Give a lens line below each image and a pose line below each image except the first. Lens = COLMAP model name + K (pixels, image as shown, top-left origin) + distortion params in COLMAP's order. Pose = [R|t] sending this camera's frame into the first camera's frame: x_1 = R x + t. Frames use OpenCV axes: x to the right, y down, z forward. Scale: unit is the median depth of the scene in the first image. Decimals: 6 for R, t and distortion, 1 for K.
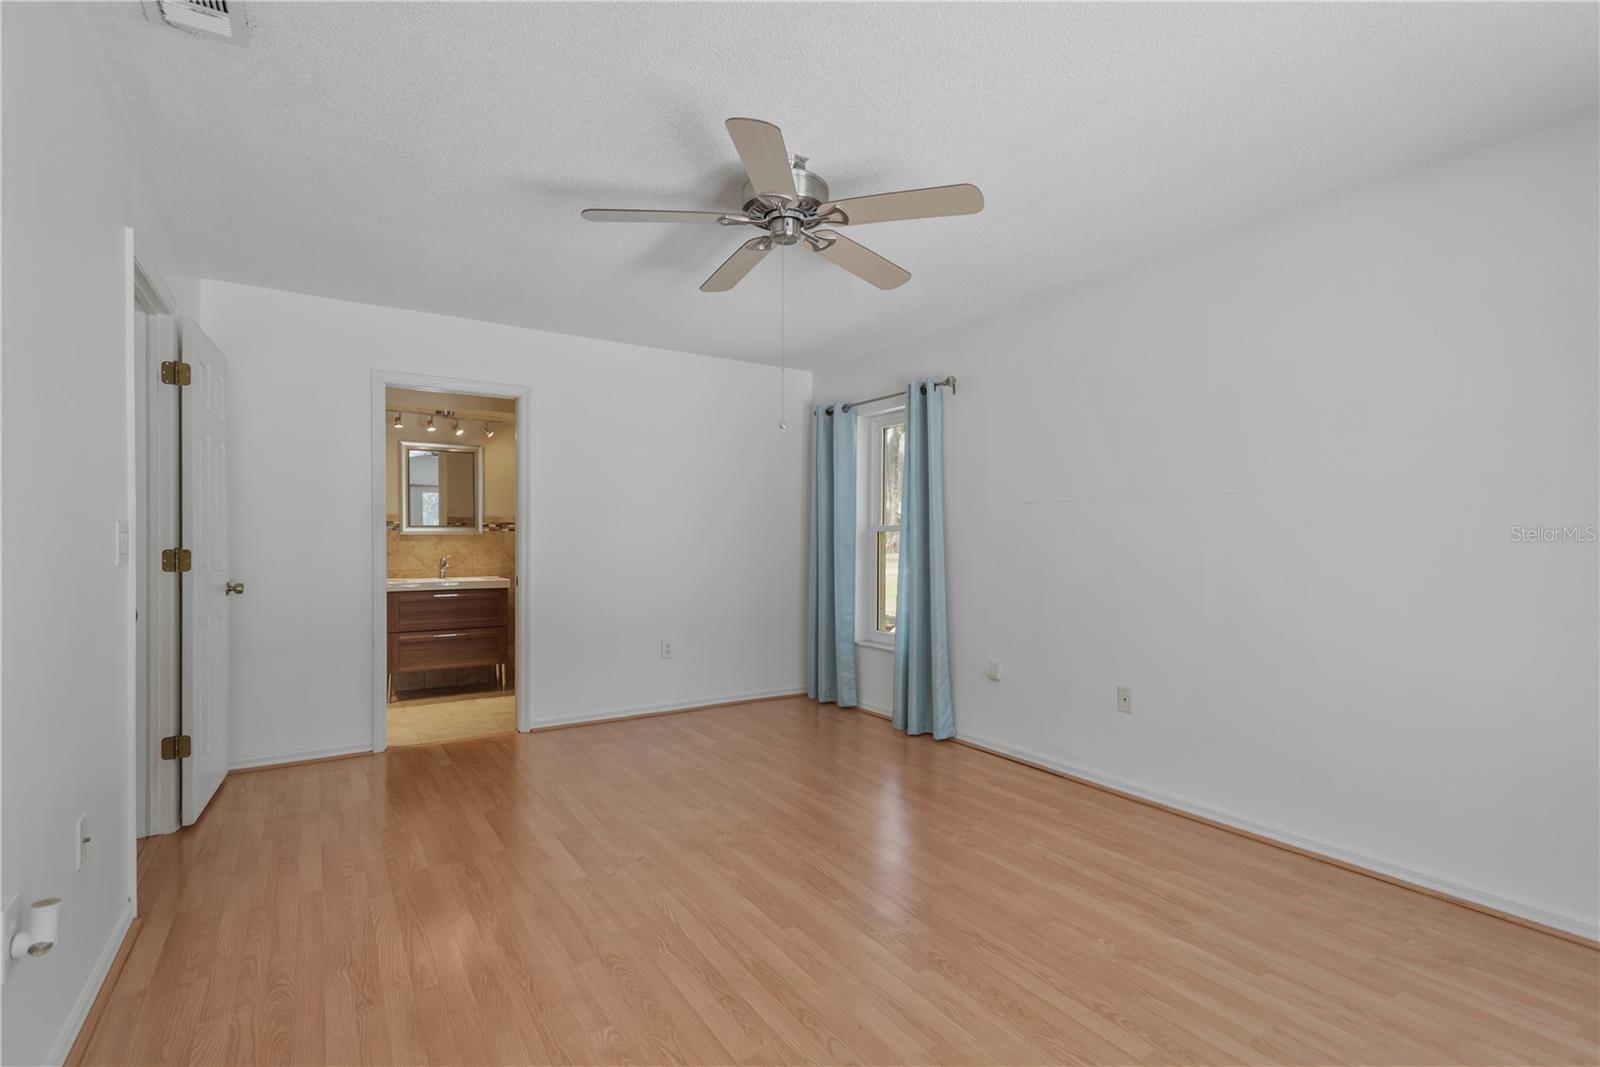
lens RADIAL K [[751.2, 0, 802.0], [0, 751.2, 536.4], [0, 0, 1]] dist [0.000649, 0.000460]
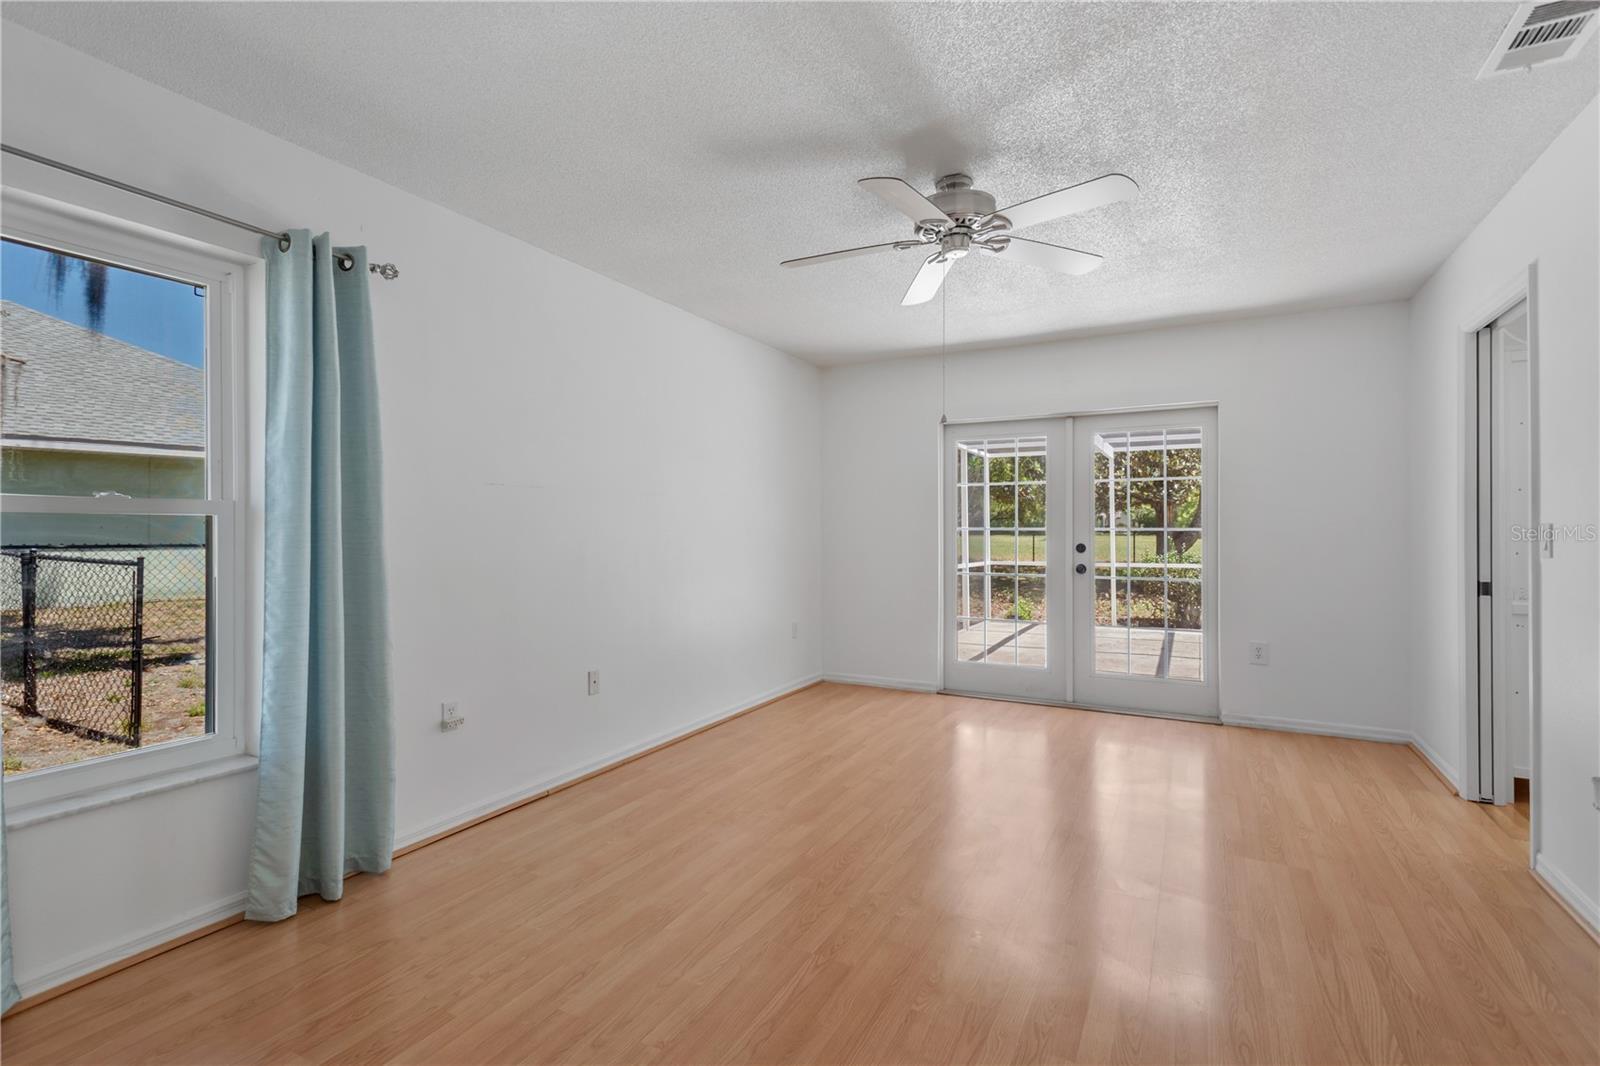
lens RADIAL K [[751.2, 0, 801.7], [0, 751.2, 527.3], [0, 0, 1]] dist [0.000649, 0.000460]
pose [[-0.486939, -0.003583, 0.873428, -0.686582], [-0.000840, 0.999993, 0.003634, -0.002802], [-0.873435, 0.001036, -0.486939, 1.383728]]
